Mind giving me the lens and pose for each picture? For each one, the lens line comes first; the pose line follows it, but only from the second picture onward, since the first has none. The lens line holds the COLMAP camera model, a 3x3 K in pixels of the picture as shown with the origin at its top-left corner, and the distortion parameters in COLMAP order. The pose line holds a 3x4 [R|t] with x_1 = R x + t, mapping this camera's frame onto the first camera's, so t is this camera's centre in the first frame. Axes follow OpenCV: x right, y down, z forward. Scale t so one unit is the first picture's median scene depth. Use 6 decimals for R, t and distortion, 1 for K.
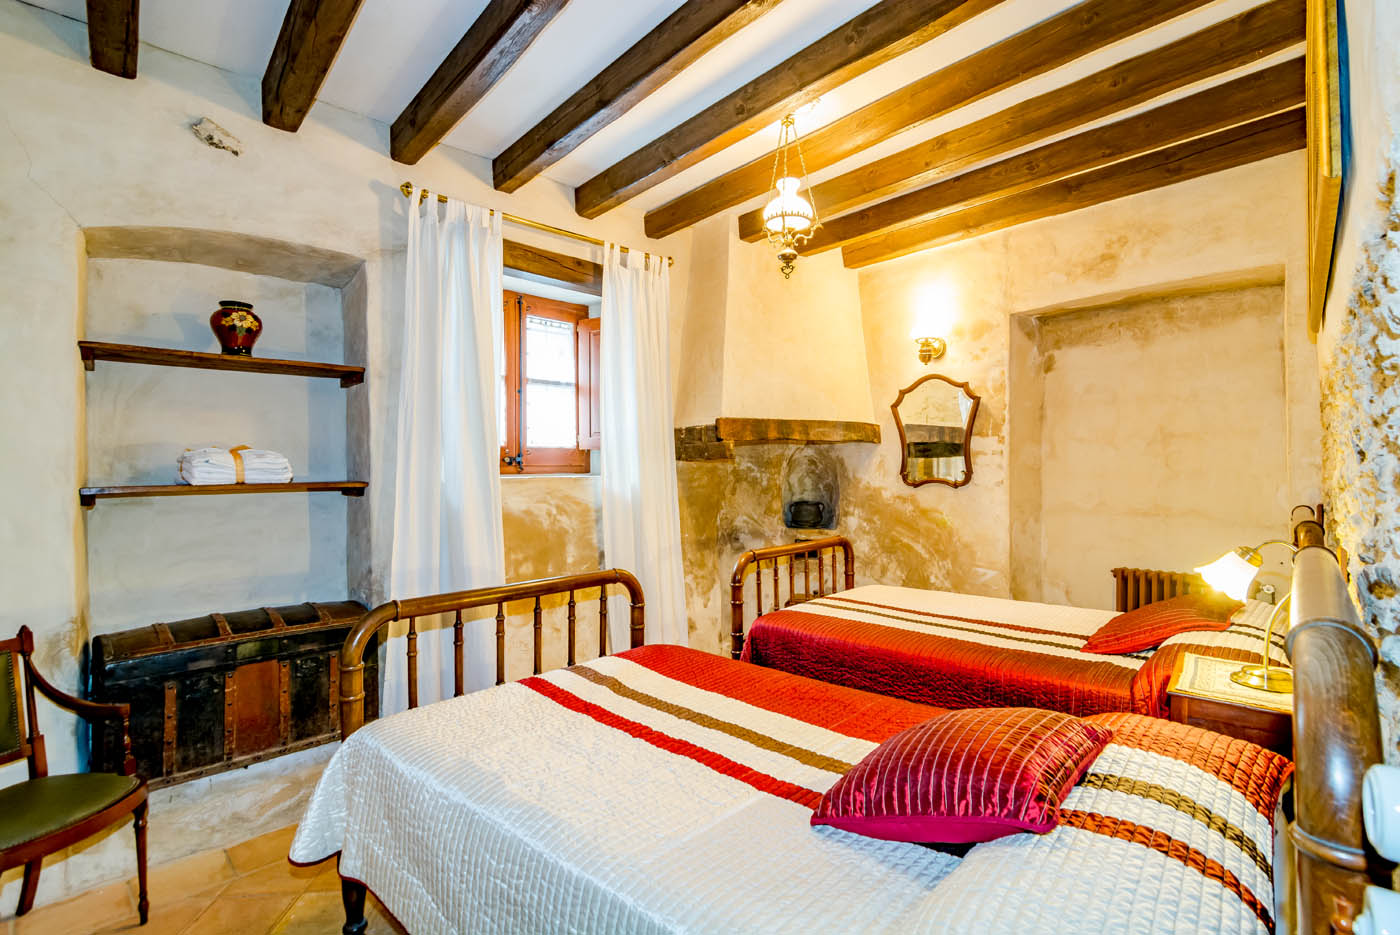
lens RADIAL K [[617.2, 0, 702.4], [0, 617.2, 466.1], [0, 0, 1]] dist [-0.001786, -0.000236]
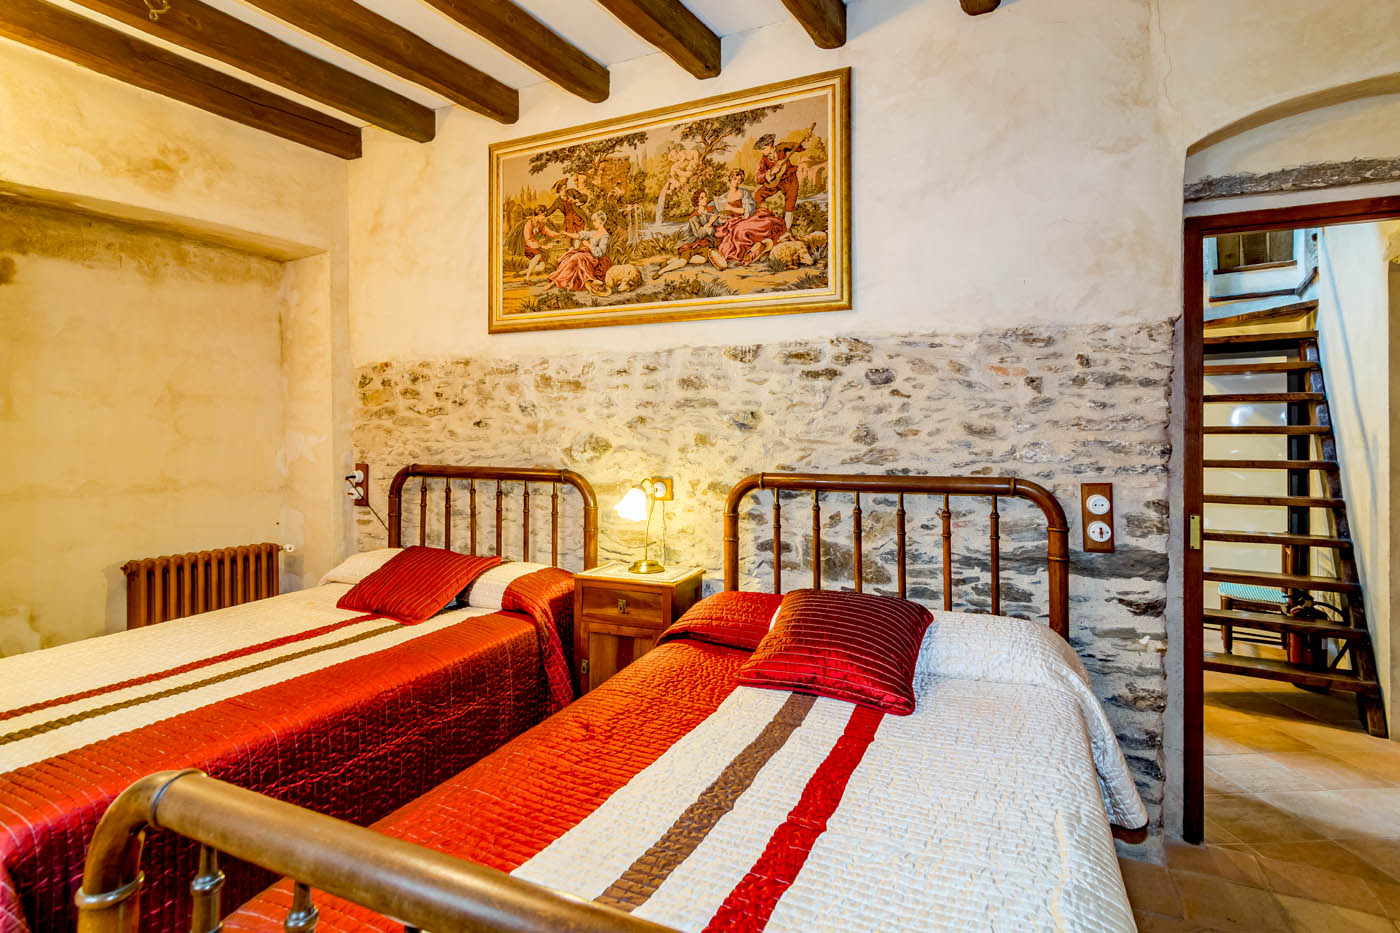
lens RADIAL K [[617.2, 0, 735.4], [0, 617.2, 425.7], [0, 0, 1]] dist [-0.001786, -0.000236]
pose [[-0.236618, 0.016214, 0.971468, -0.261953], [0.003715, 0.999869, -0.015783, 0.008649], [-0.971596, -0.000126, -0.236647, 0.447498]]
